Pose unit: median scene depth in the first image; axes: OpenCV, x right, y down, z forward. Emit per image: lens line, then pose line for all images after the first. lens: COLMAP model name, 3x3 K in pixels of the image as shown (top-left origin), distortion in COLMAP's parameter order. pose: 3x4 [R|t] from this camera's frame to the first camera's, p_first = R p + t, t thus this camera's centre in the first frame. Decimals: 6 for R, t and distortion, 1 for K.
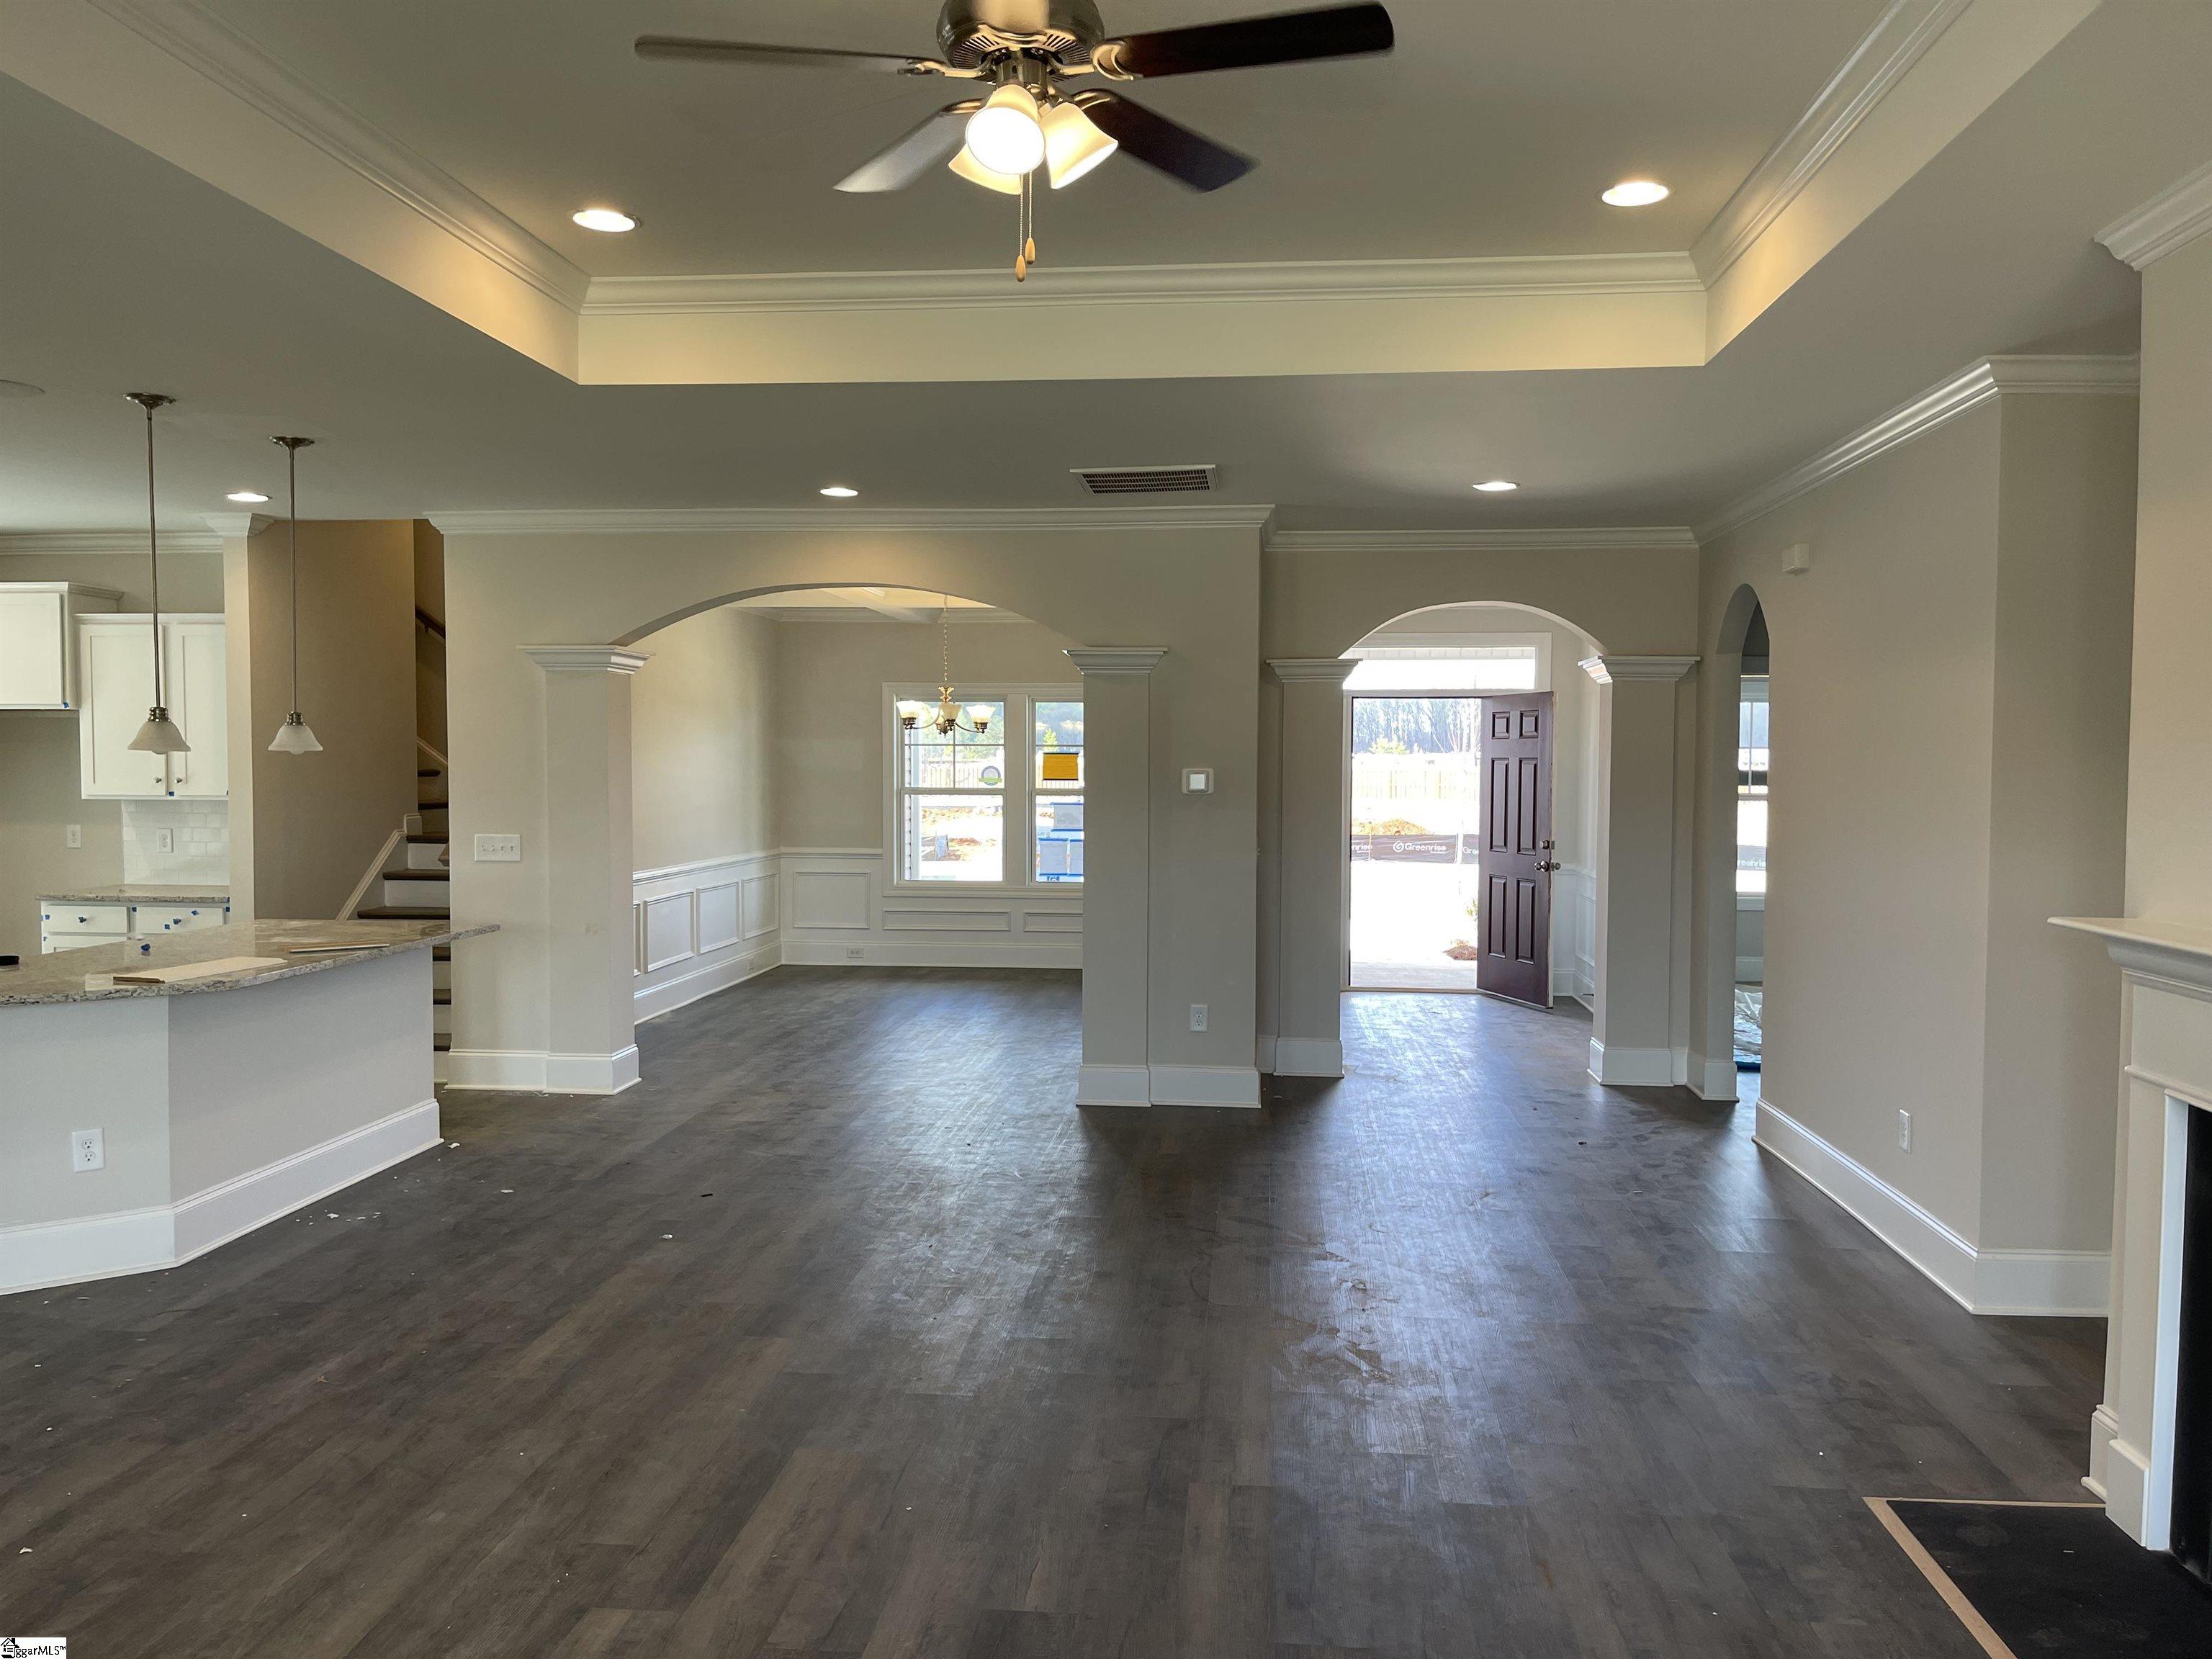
lens RADIAL K [[1677.2, 0, 1110.8], [0, 1677.2, 845.1], [0, 0, 1]] dist [0.037174, -0.009793]
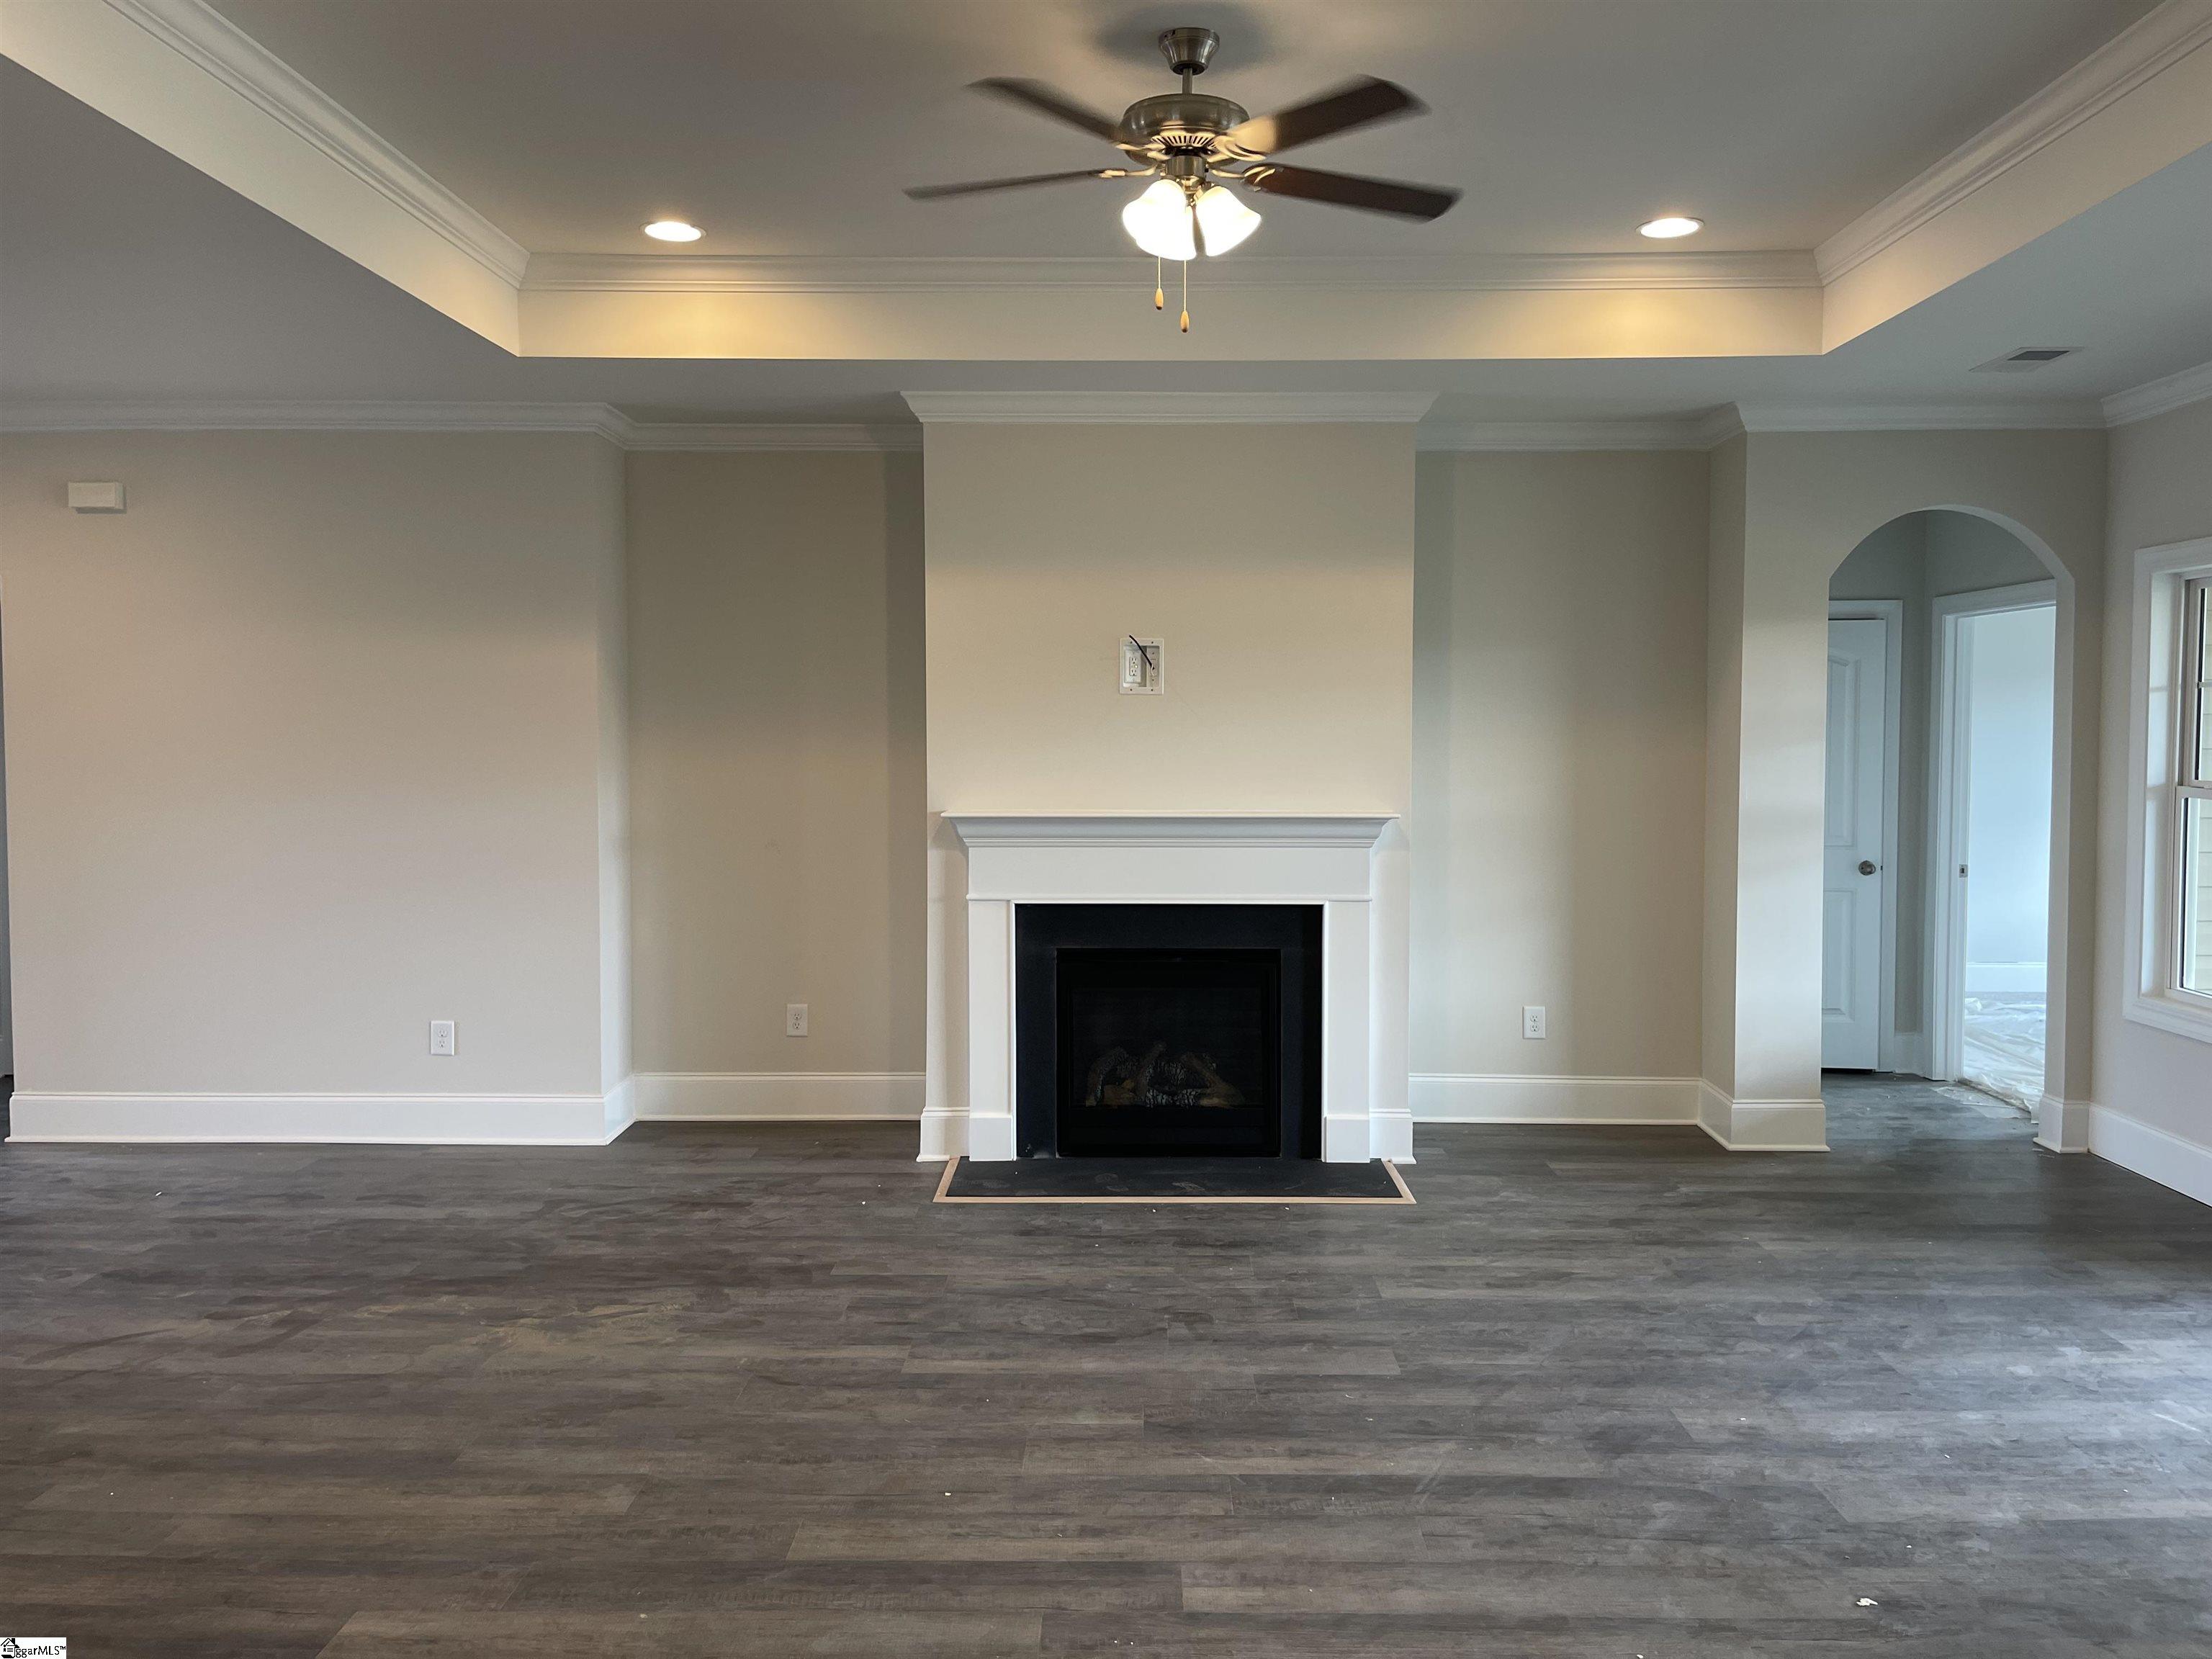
lens RADIAL K [[1677.2, 0, 1112.6], [0, 1677.2, 815.2], [0, 0, 1]] dist [0.037174, -0.009793]
pose [[-0.083716, -0.059373, 0.994719, -1.026792], [0.044814, 0.996989, 0.063281, -0.049353], [-0.995481, 0.049875, -0.080803, 0.918465]]
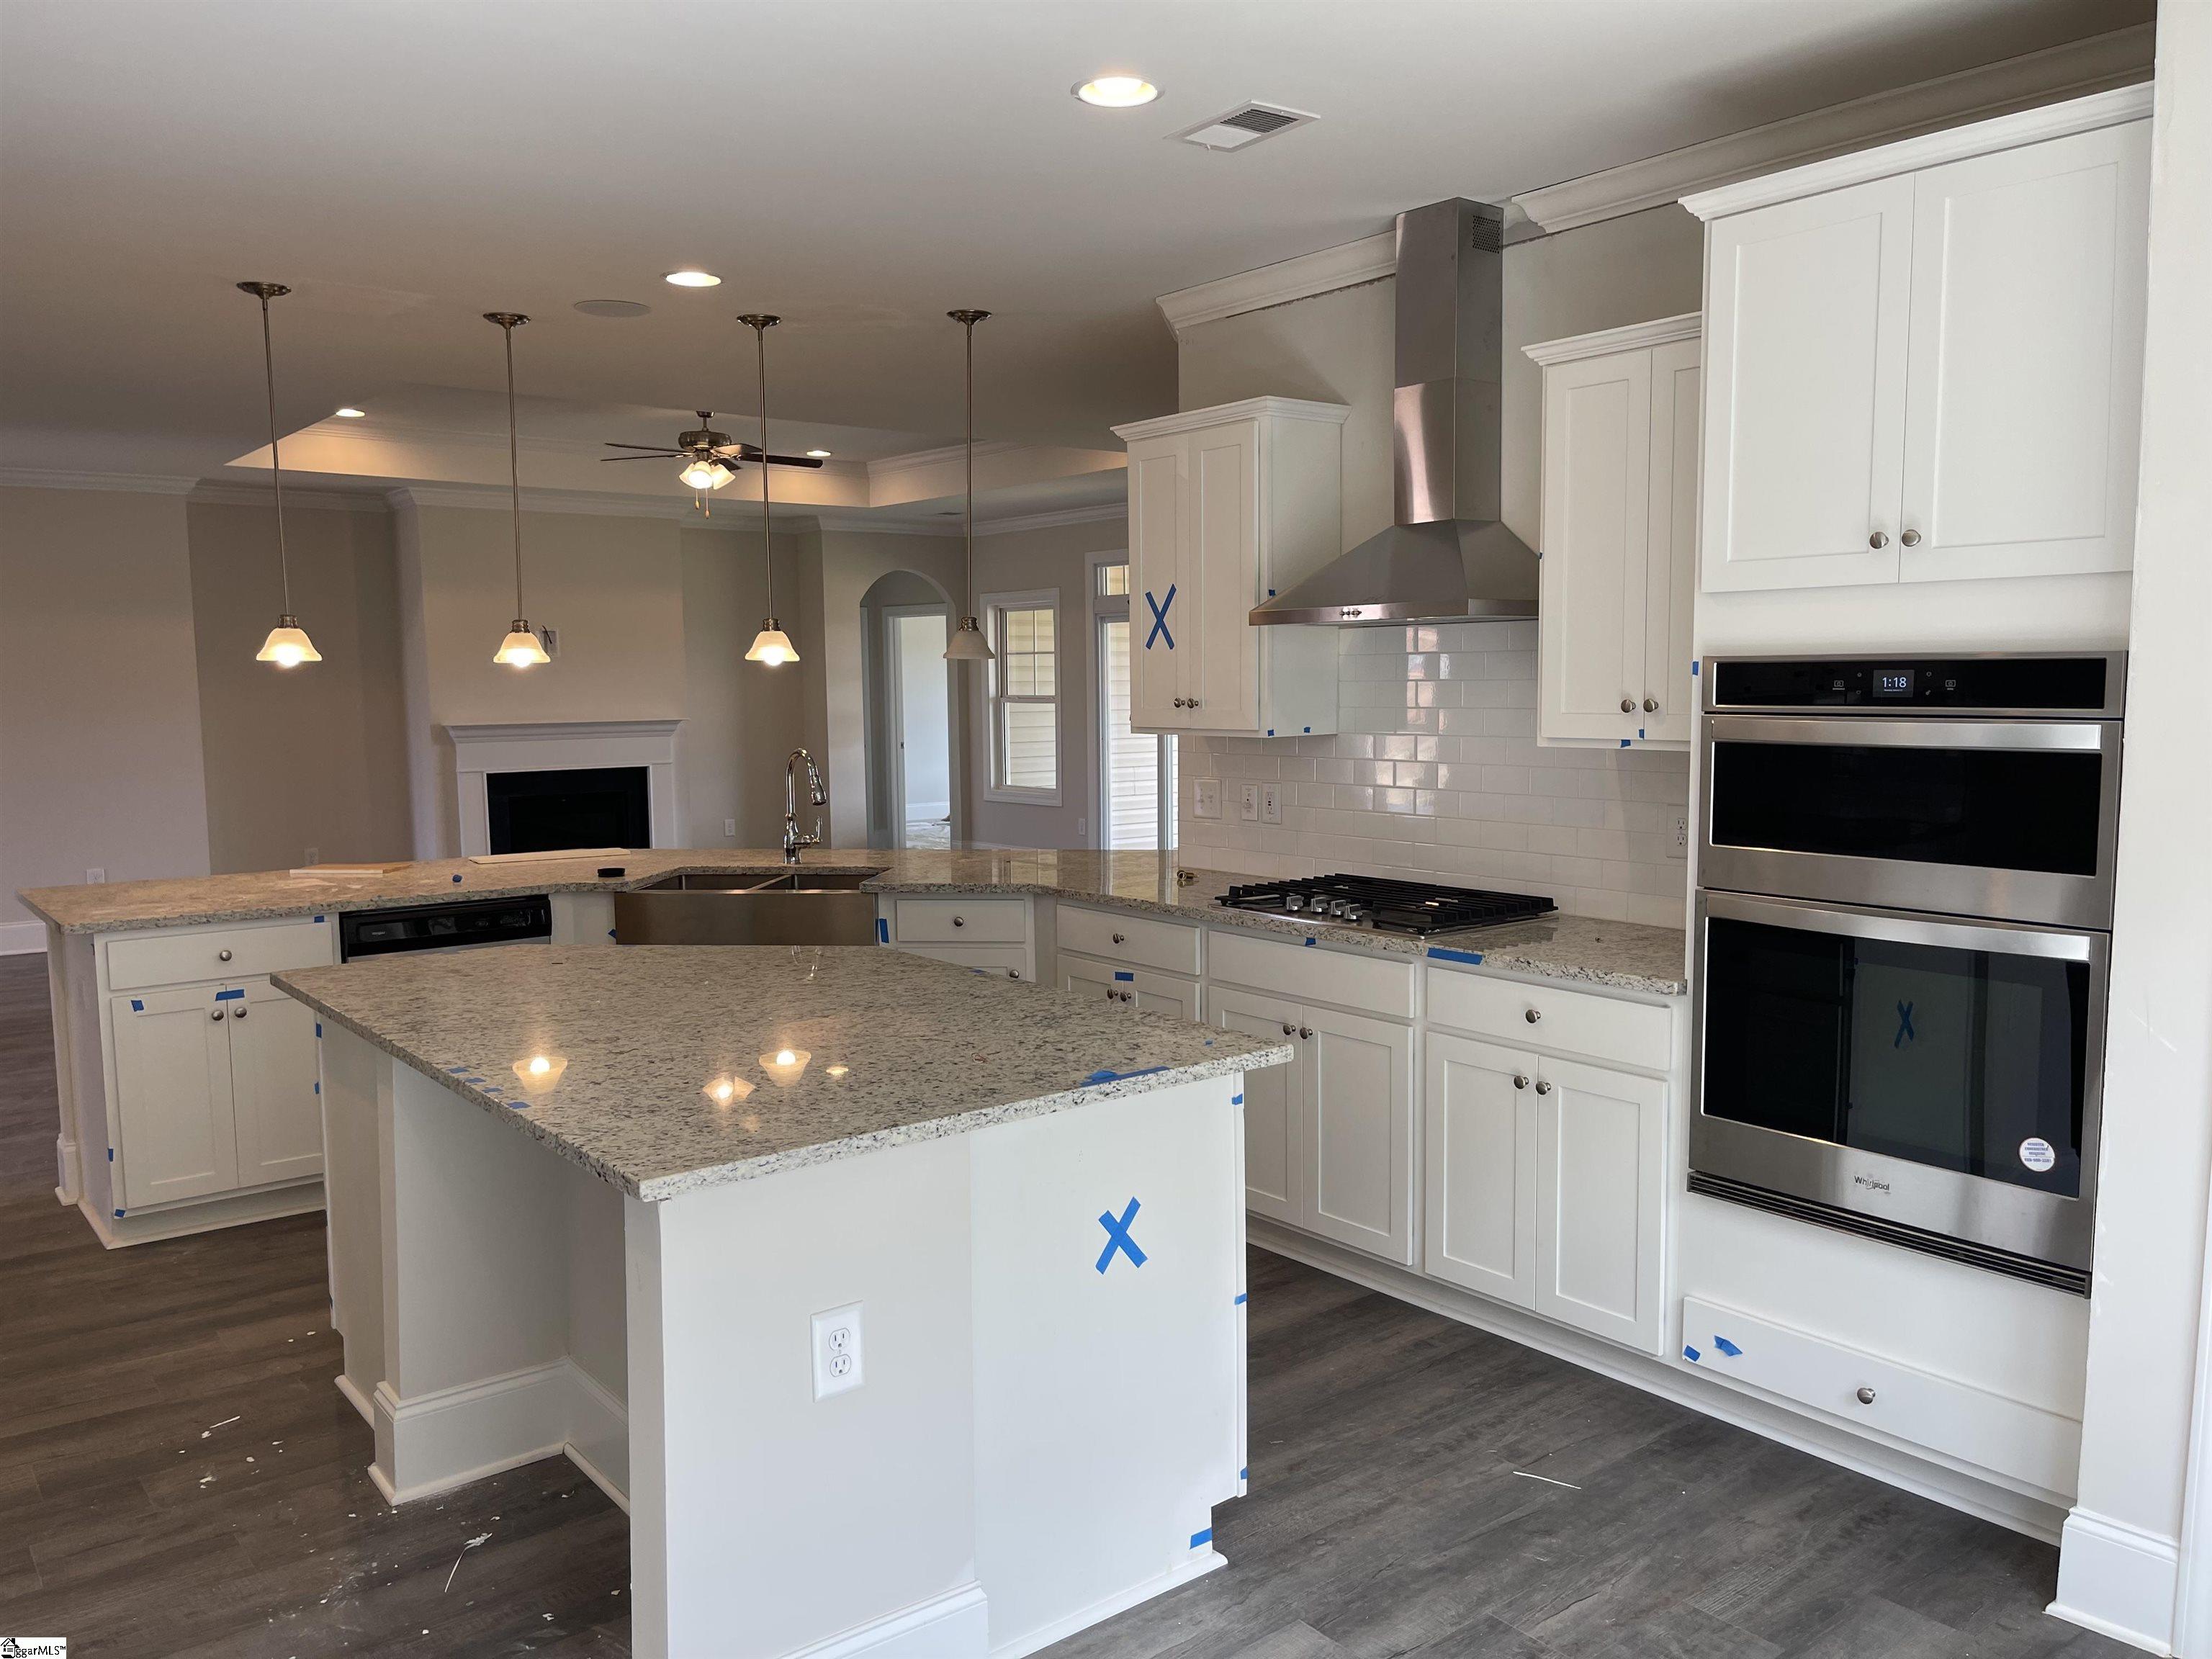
lens RADIAL K [[1677.2, 0, 1106.0], [0, 1677.2, 834.2], [0, 0, 1]] dist [0.037174, -0.009793]
pose [[-0.692486, -0.065211, 0.718478, -2.272138], [0.041300, 0.990690, 0.129723, -0.097922], [-0.720248, 0.119505, -0.683346, 2.108269]]
